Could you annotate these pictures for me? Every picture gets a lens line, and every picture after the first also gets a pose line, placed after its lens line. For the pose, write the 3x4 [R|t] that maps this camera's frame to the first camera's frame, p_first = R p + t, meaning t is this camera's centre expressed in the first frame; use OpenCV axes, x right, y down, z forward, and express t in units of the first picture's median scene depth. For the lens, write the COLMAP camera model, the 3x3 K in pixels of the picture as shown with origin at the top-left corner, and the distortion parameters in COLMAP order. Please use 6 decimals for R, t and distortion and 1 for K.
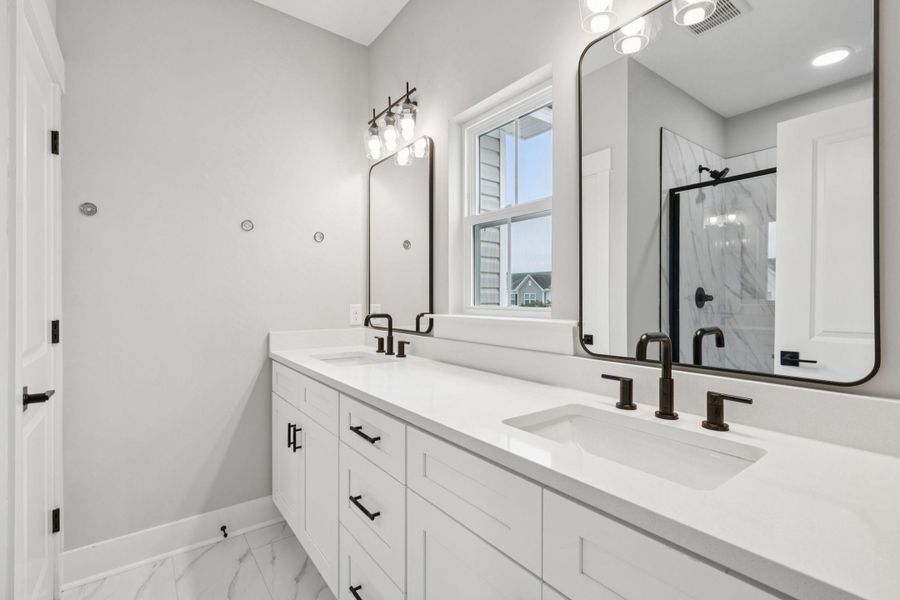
lens RADIAL K [[427.3, 0, 447.1], [0, 427.3, 299.3], [0, 0, 1]] dist [-0.000922, -0.000055]
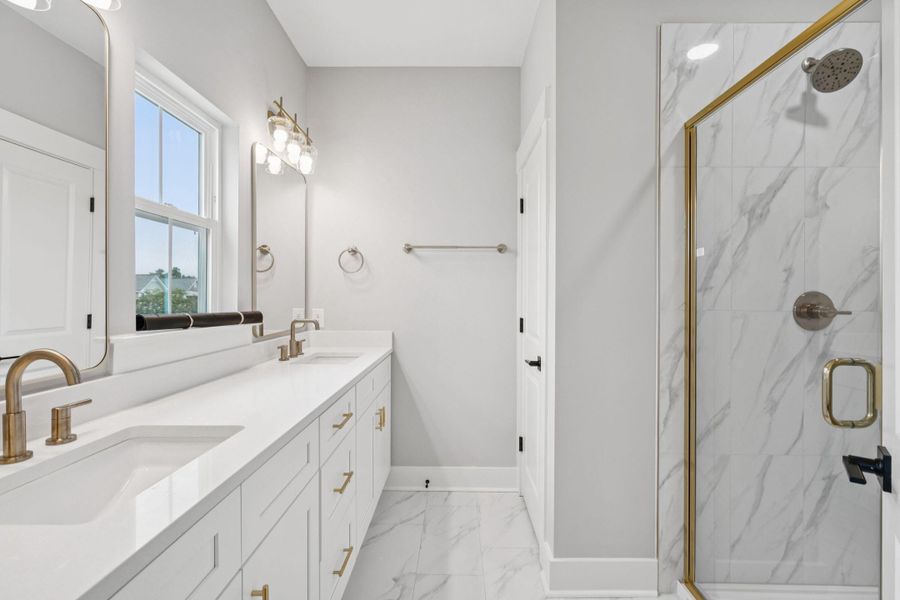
lens RADIAL K [[403.1, 0, 452.5], [0, 403.1, 298.6], [0, 0, 1]] dist [-0.012605, 0.006166]
pose [[-0.806558, -0.009270, 0.591083, -0.859211], [-0.006001, 0.999954, 0.007495, -0.029717], [-0.591125, 0.002498, -0.806576, 1.351687]]
